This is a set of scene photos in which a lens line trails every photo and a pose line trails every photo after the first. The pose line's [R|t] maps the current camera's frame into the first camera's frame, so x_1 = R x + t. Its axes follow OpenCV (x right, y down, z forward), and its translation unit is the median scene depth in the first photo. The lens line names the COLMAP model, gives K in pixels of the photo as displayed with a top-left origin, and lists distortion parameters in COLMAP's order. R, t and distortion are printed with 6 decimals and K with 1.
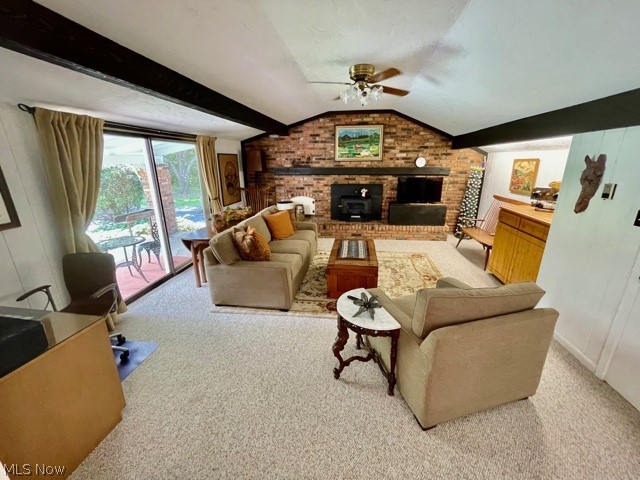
lens RADIAL K [[260.7, 0, 320.5], [0, 260.7, 239.7], [0, 0, 1]] dist [-0.001952, 0.000581]
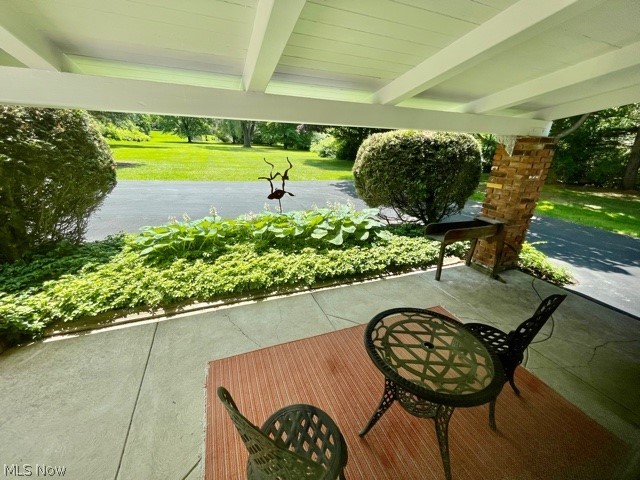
lens RADIAL K [[260.7, 0, 319.7], [0, 260.7, 237.8], [0, 0, 1]] dist [-0.001952, 0.000581]
pose [[0.500778, 0.324347, -0.802509, -0.362288], [-0.289575, 0.936494, 0.197801, -0.087420], [0.815701, 0.133332, 0.562899, 0.396096]]
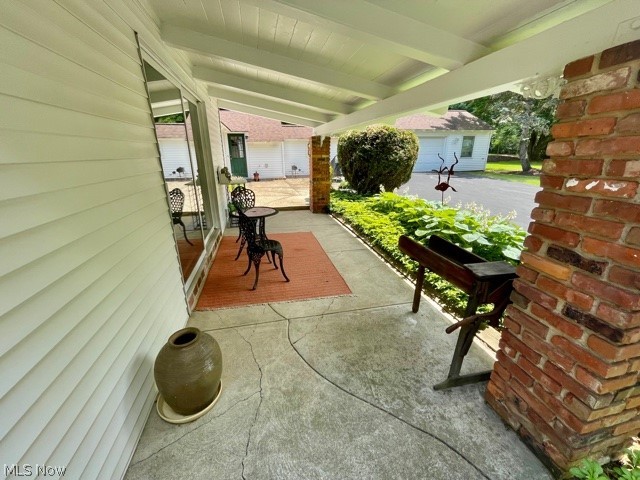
lens RADIAL K [[260.7, 0, 318.8], [0, 260.7, 241.3], [0, 0, 1]] dist [-0.001952, 0.000581]
pose [[-0.934705, 0.124848, -0.332777, -0.391732], [-0.094356, 0.815520, 0.570985, -0.264100], [0.342672, 0.565102, -0.750490, 1.085456]]
